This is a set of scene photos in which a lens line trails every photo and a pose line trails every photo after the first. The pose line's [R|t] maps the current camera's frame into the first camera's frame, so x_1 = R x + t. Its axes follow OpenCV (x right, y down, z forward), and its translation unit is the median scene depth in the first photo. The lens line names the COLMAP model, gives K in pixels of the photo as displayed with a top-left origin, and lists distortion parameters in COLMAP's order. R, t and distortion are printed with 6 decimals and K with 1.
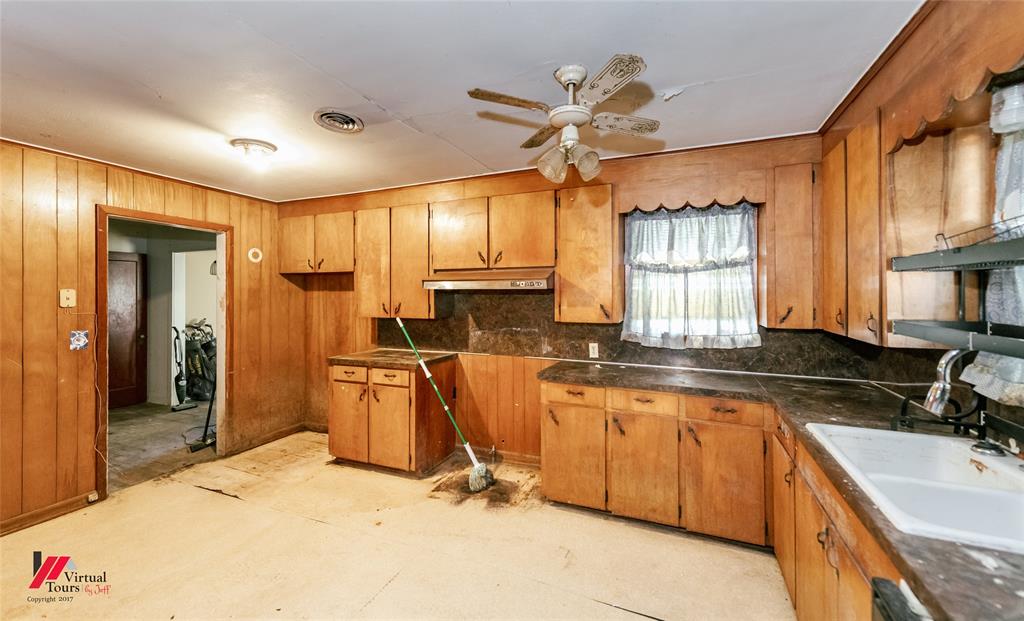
lens RADIAL K [[403.8, 0, 511.7], [0, 403.8, 286.2], [0, 0, 1]] dist [0.002344, 0.000130]
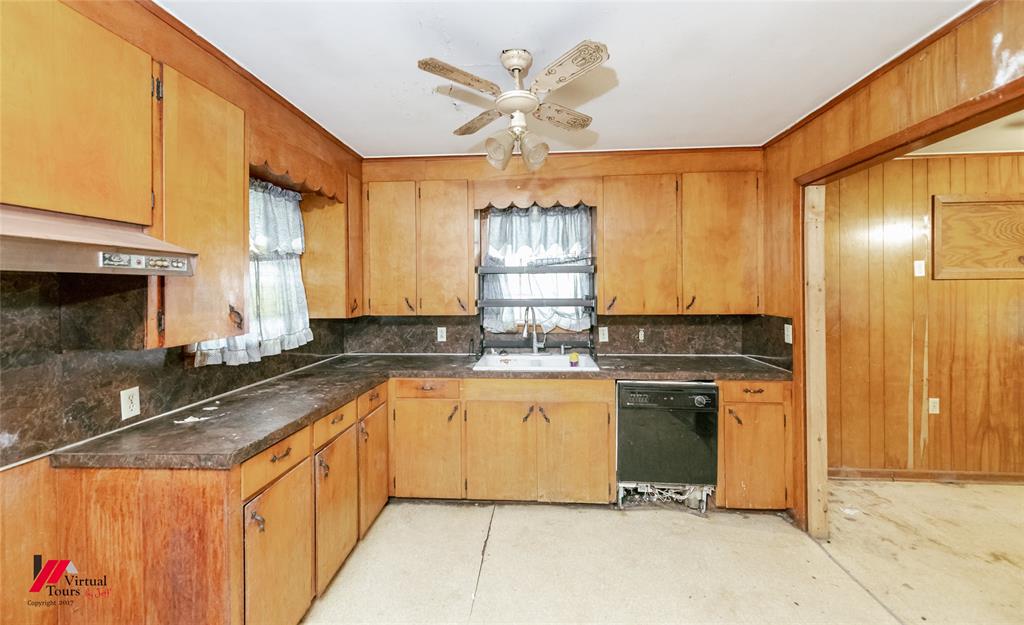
lens RADIAL K [[395.7, 0, 514.4], [0, 395.7, 285.5], [0, 0, 1]] dist [0.000814, -0.000326]
pose [[-0.322803, 0.008232, 0.946430, -0.444719], [-0.005247, 0.999931, -0.010487, 0.019230], [-0.946452, -0.008352, -0.322737, 0.770861]]
